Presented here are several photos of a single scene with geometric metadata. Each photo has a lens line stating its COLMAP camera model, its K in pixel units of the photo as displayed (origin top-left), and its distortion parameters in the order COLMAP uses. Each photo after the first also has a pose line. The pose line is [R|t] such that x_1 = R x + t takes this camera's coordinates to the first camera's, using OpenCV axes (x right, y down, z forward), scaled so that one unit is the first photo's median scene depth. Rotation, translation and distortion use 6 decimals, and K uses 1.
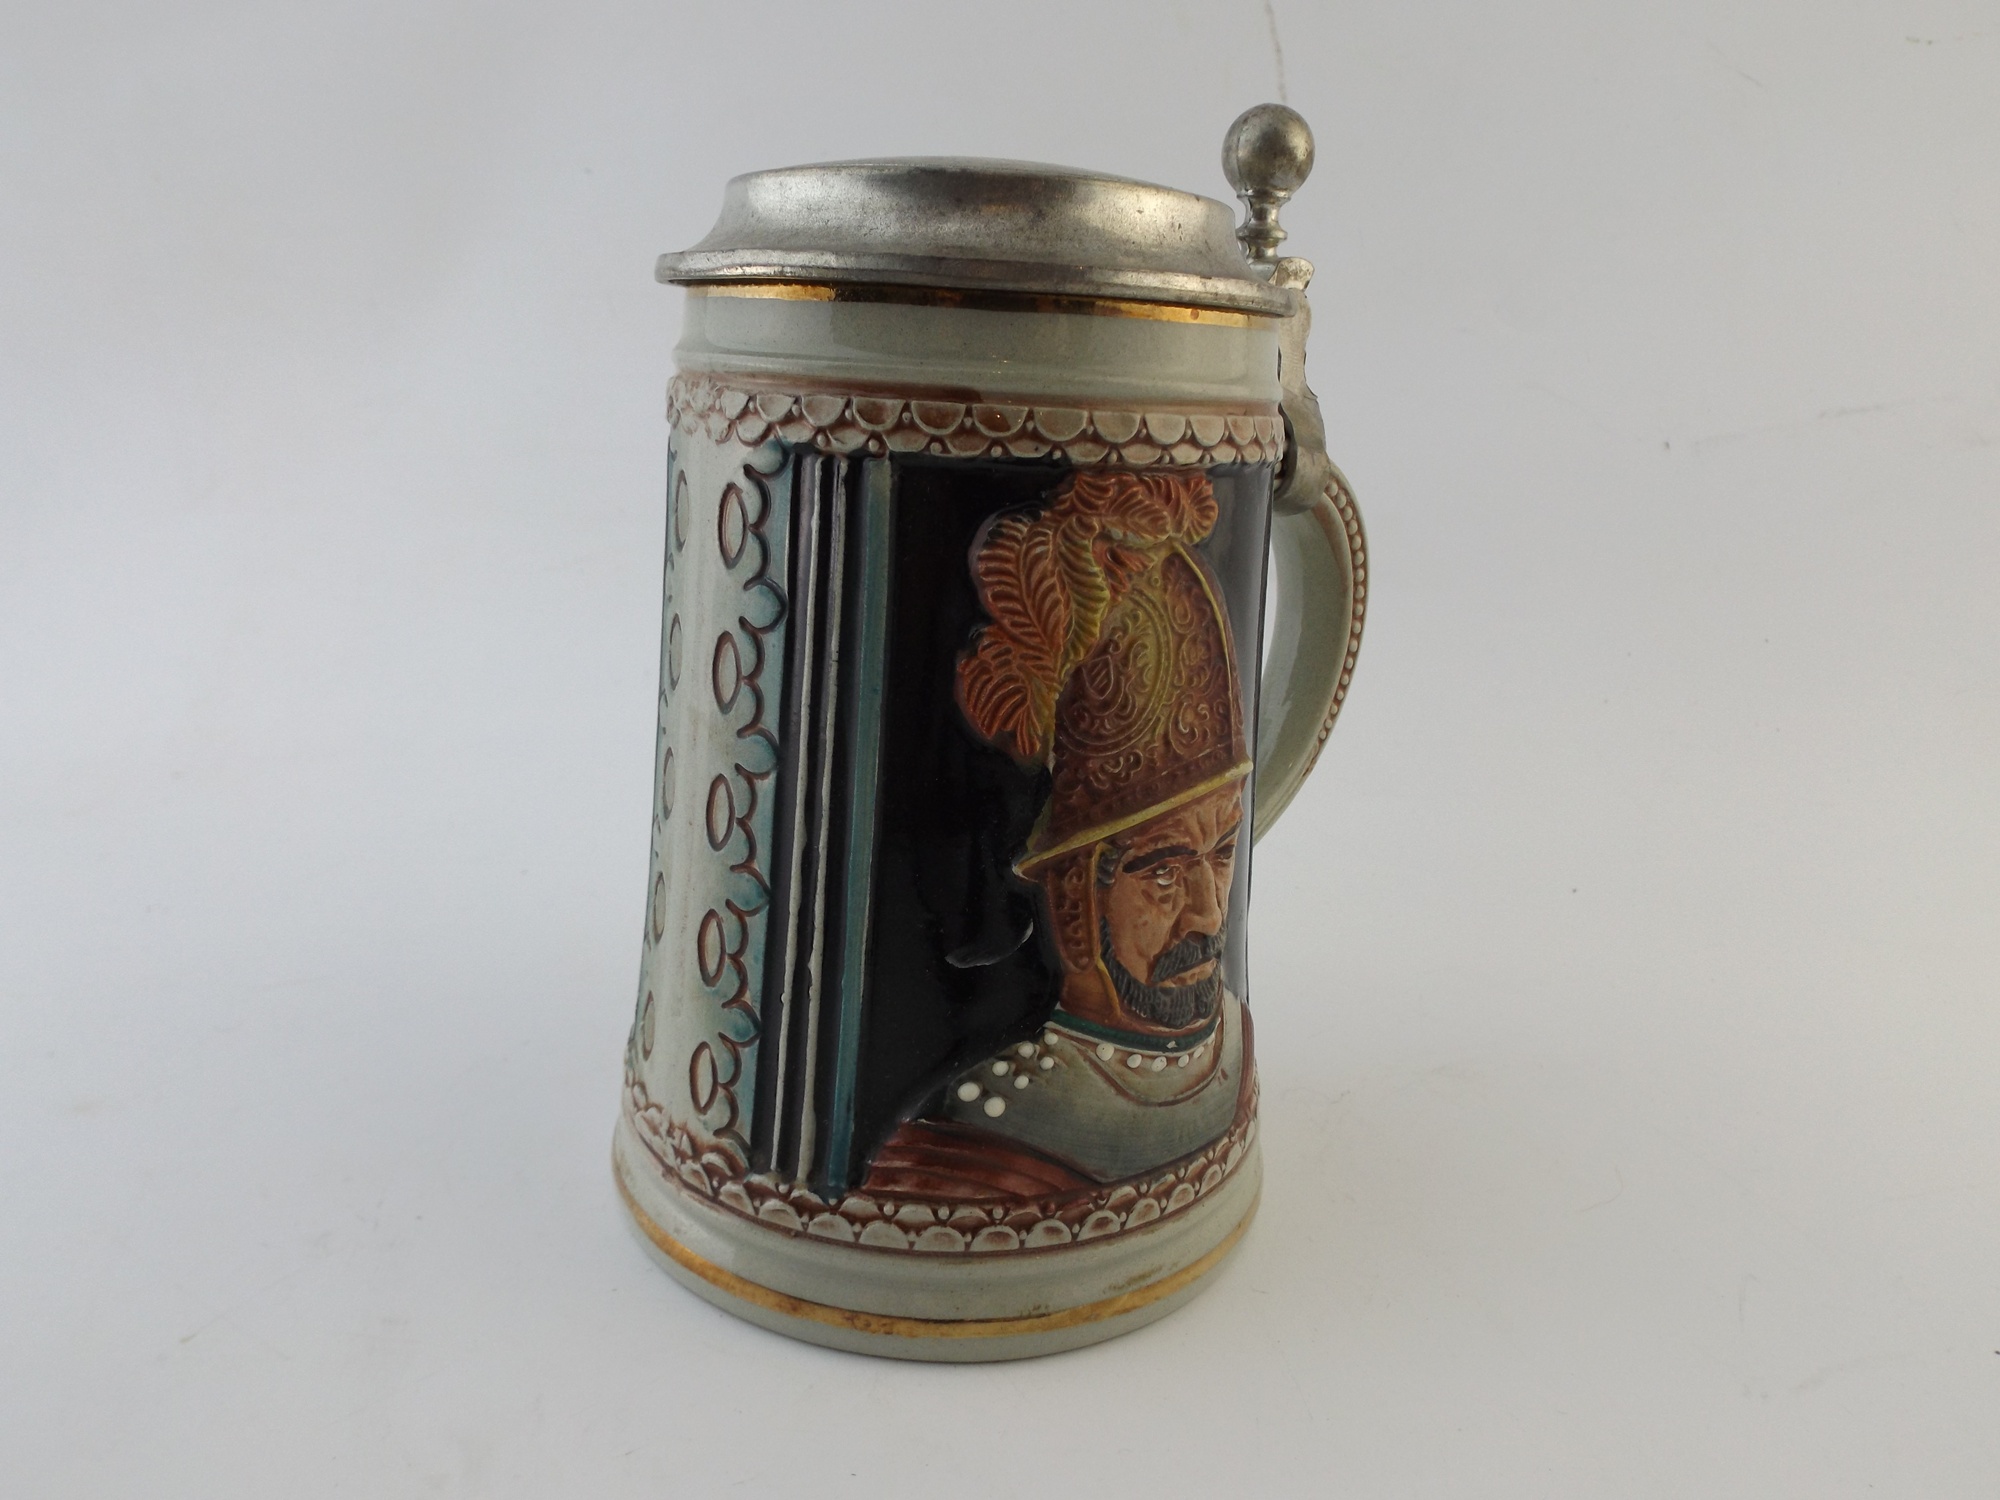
lens RADIAL K [[1443.1, 0, 1000.0], [0, 1443.1, 750.0], [0, 0, 1]] dist [0.047342, 0.000552]
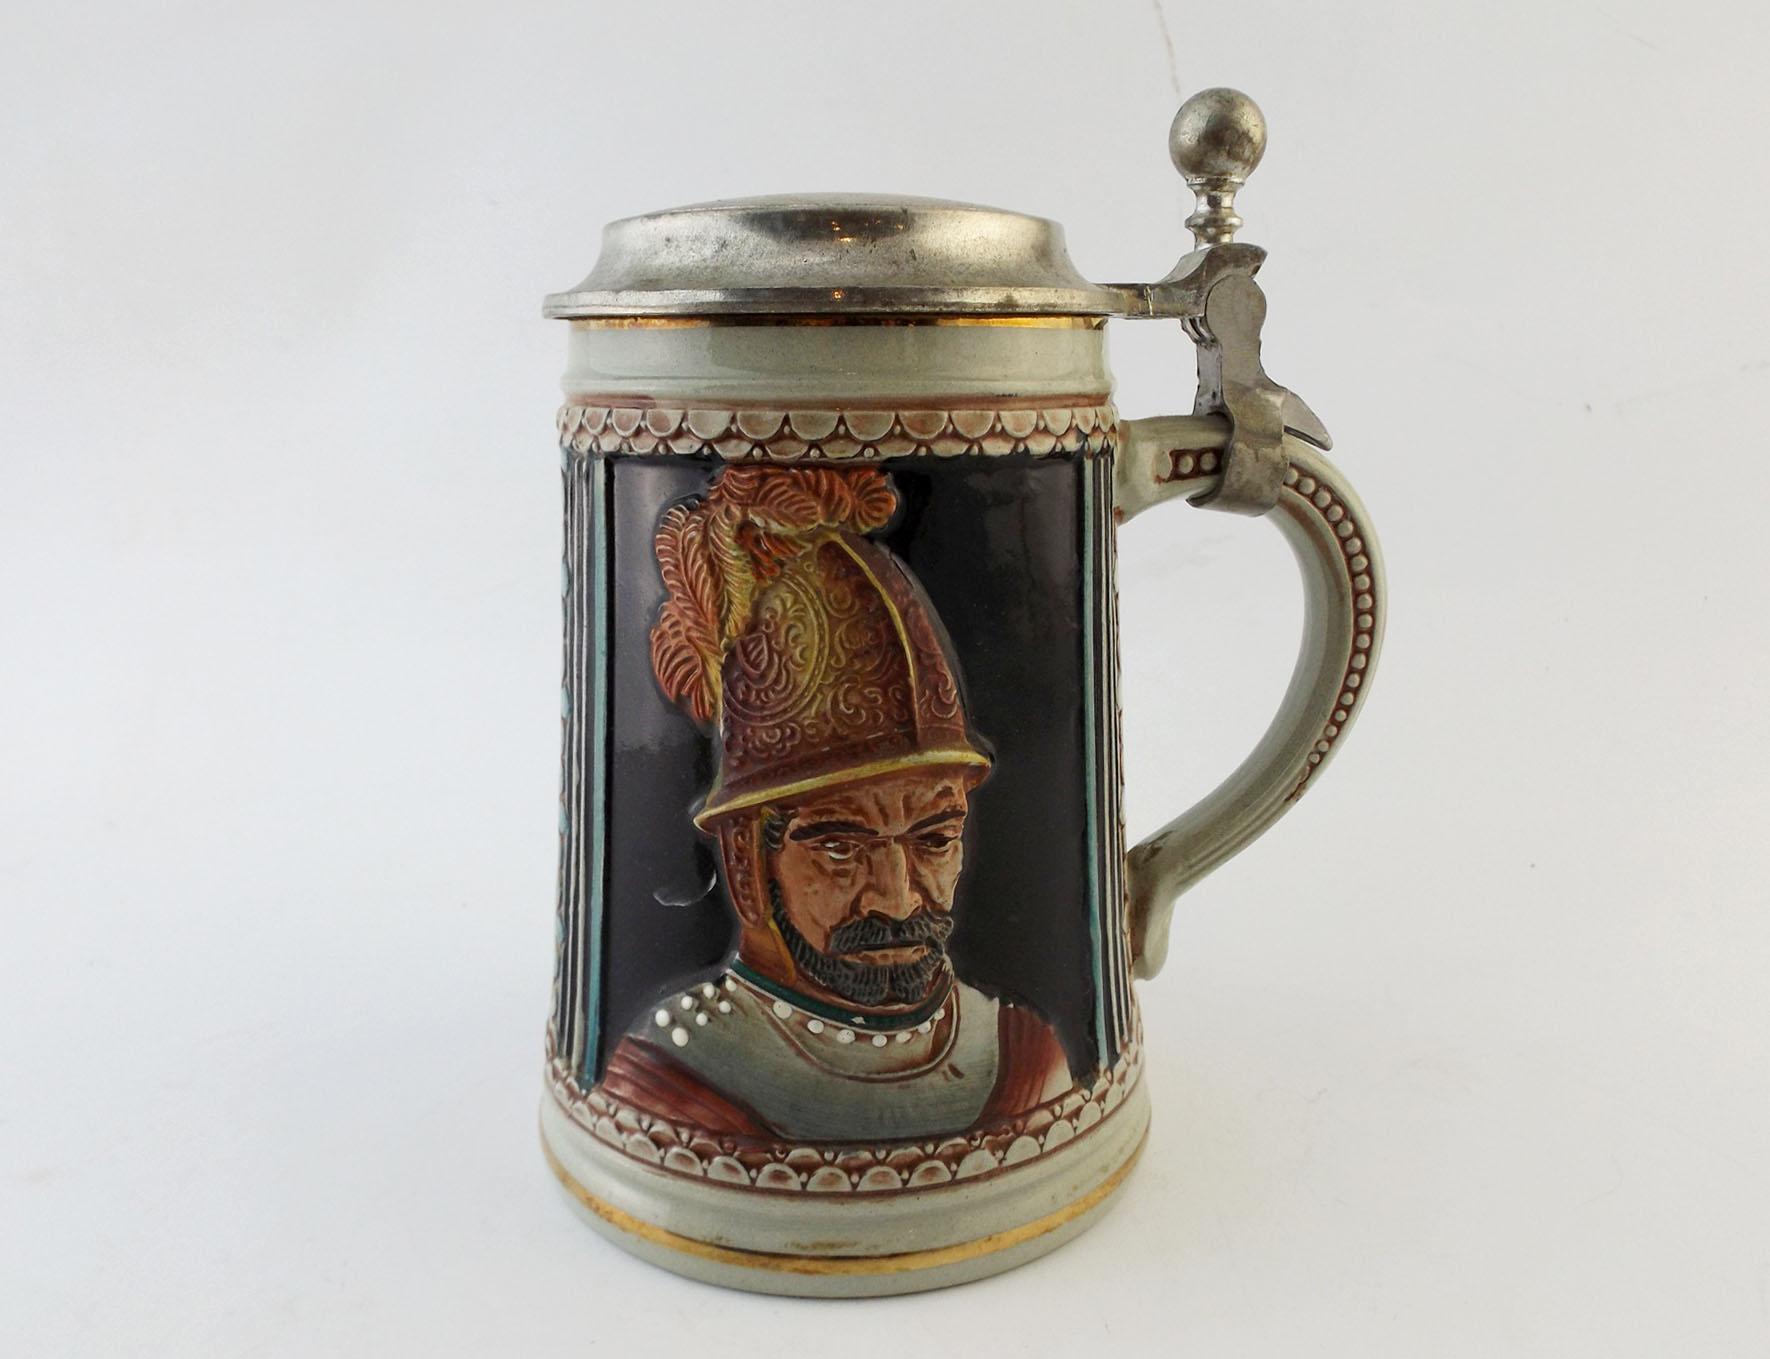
lens RADIAL K [[1419.1, 0, 885.0], [0, 1419.1, 679.5], [0, 0, 1]] dist [0.047738, -0.000399]
pose [[0.815157, 0.064323, -0.575657, 0.715608], [-0.101657, 0.994277, -0.032852, -0.004971], [0.570249, 0.085299, 0.817031, 0.171694]]
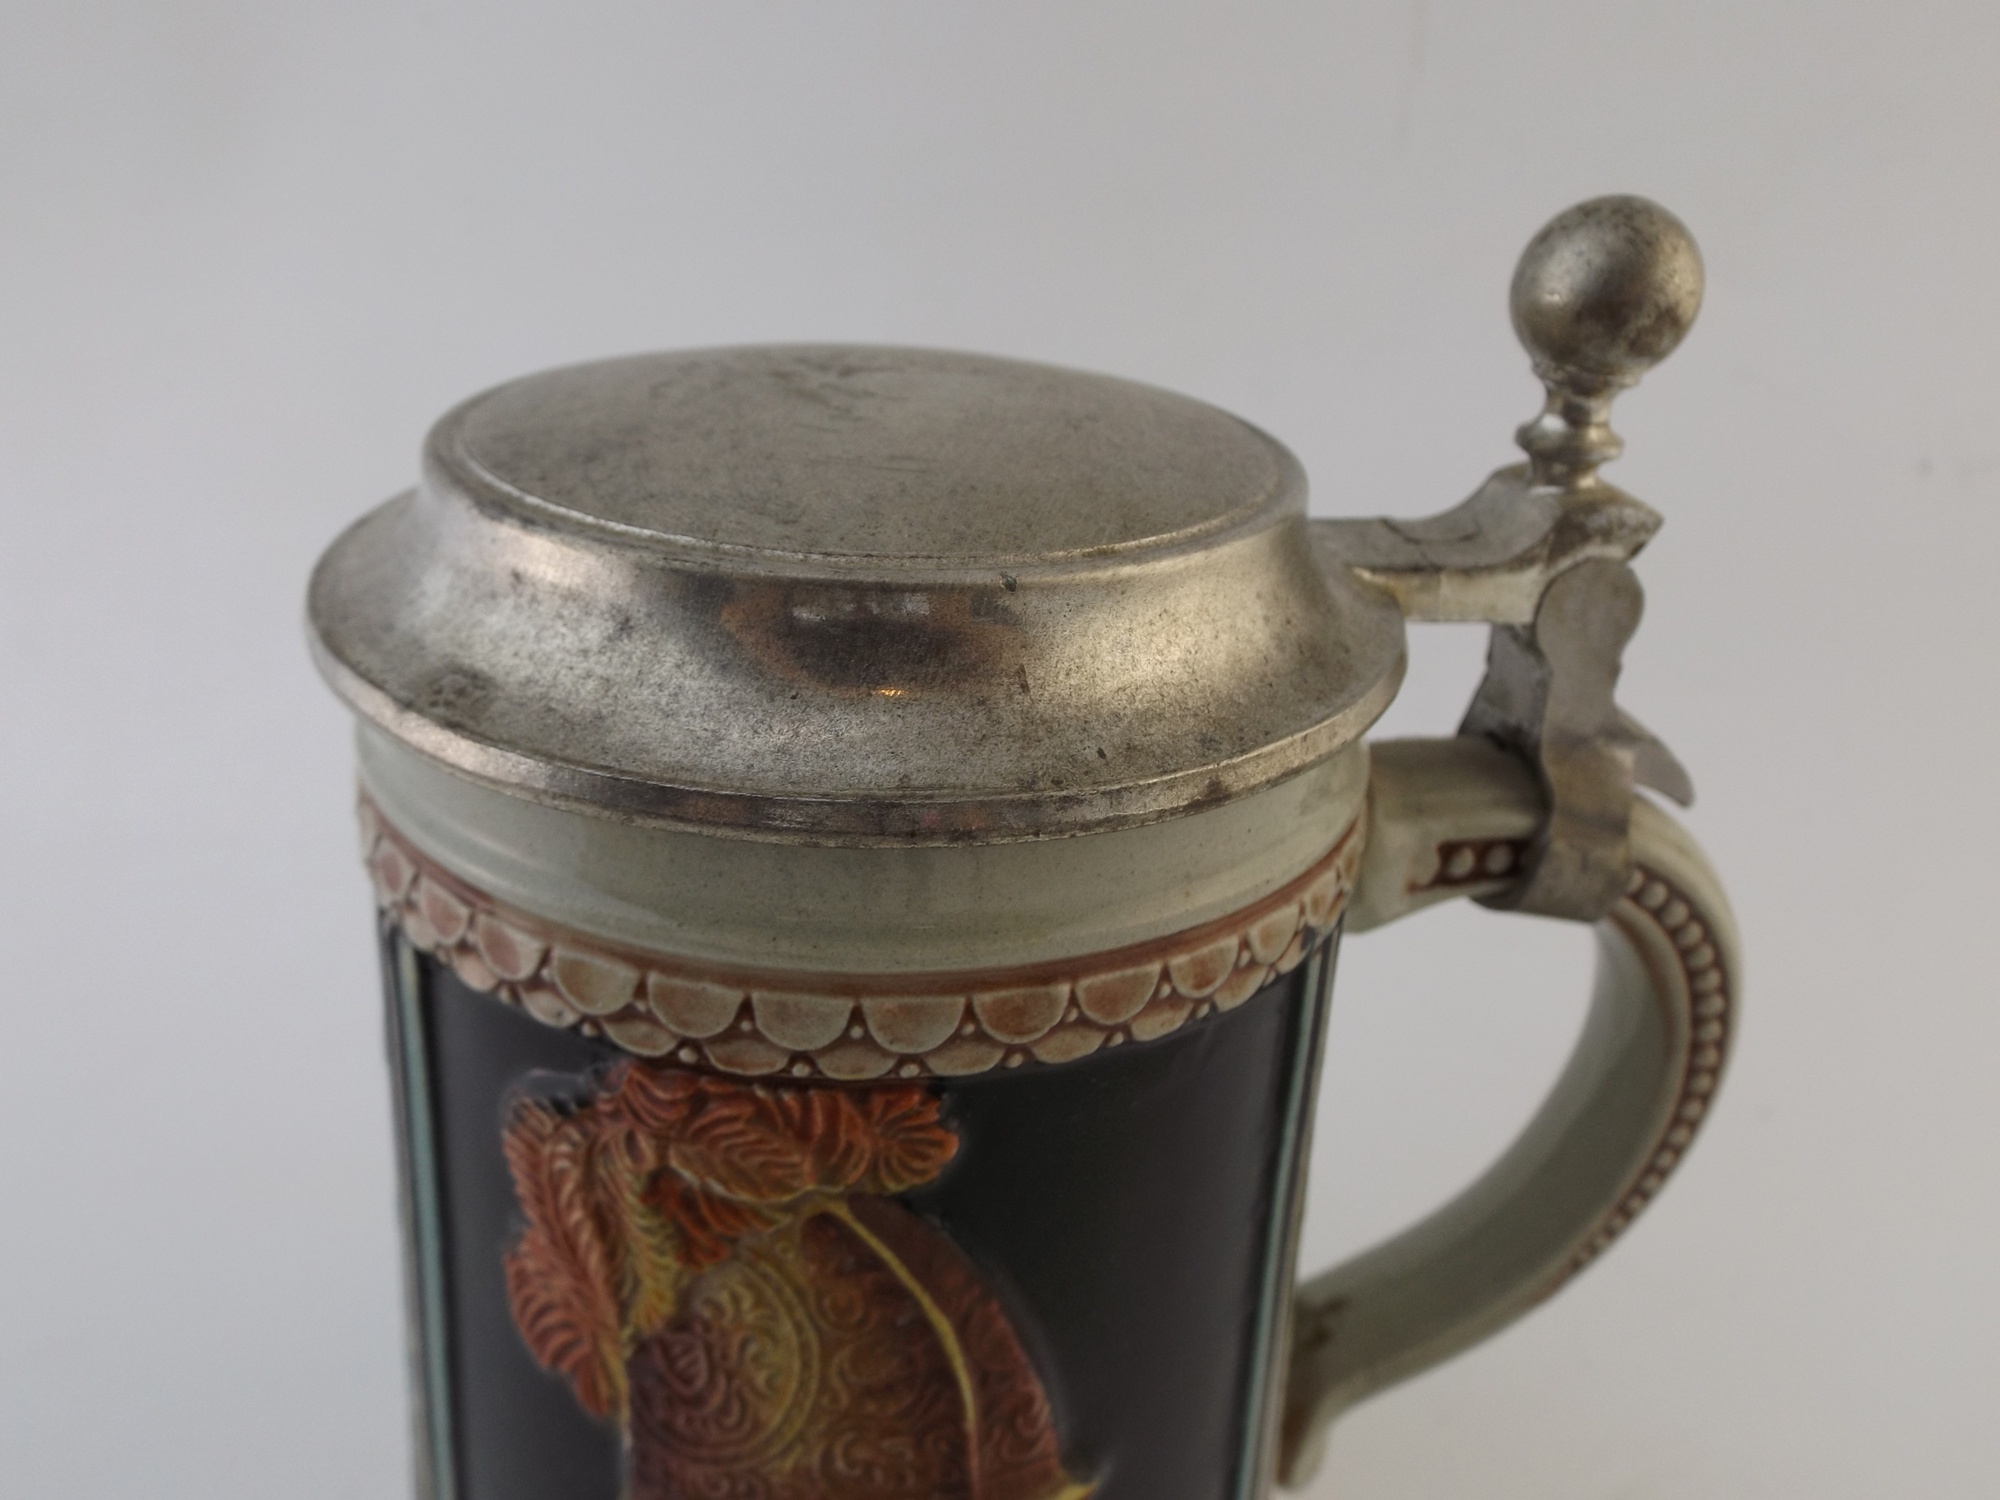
lens RADIAL K [[1434.5, 0, 1000.0], [0, 1434.5, 750.0], [0, 0, 1]] dist [0.021788, -0.035851]
pose [[0.822999, 0.245317, -0.512340, 0.388572], [-0.162626, 0.965941, 0.201274, -0.402981], [0.544266, -0.082328, 0.834863, 0.560097]]
